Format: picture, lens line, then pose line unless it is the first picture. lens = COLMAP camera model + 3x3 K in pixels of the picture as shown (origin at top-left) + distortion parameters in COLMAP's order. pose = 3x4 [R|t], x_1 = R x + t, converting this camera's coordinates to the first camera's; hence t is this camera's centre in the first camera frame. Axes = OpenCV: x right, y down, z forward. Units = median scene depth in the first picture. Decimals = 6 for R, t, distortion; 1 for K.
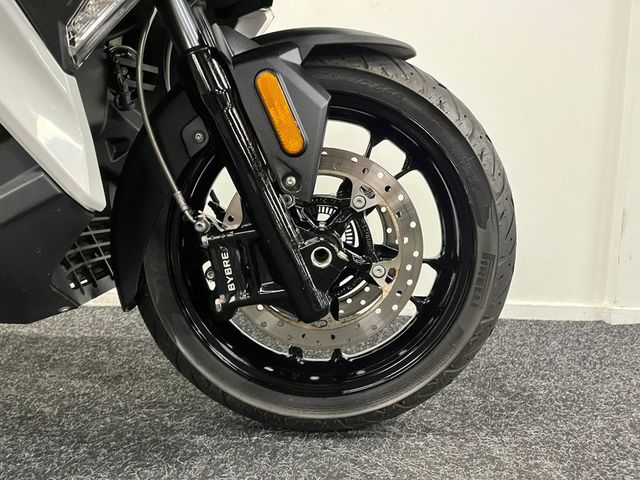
lens RADIAL K [[465.6, 0, 316.8], [0, 465.6, 235.5], [0, 0, 1]] dist [0.040017, -0.034763]
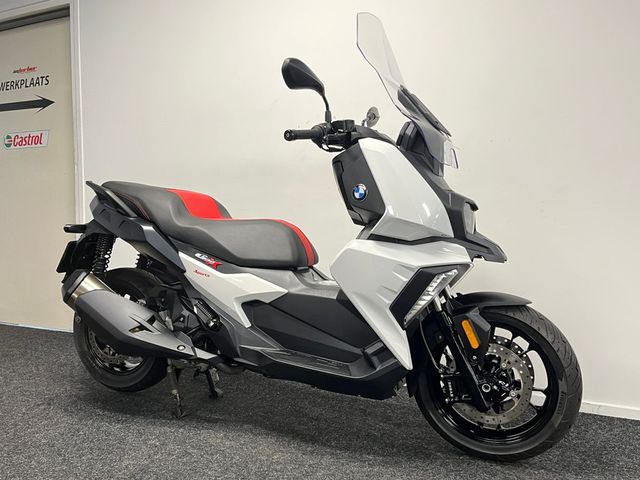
lens RADIAL K [[541.2, 0, 318.8], [0, 541.2, 241.3], [0, 0, 1]] dist [0.012230, -0.012051]
pose [[0.908172, -0.003865, -0.418580, 0.391718], [-0.024349, 0.997777, -0.062041, -0.510396], [0.417890, 0.066536, 0.906058, -2.004722]]
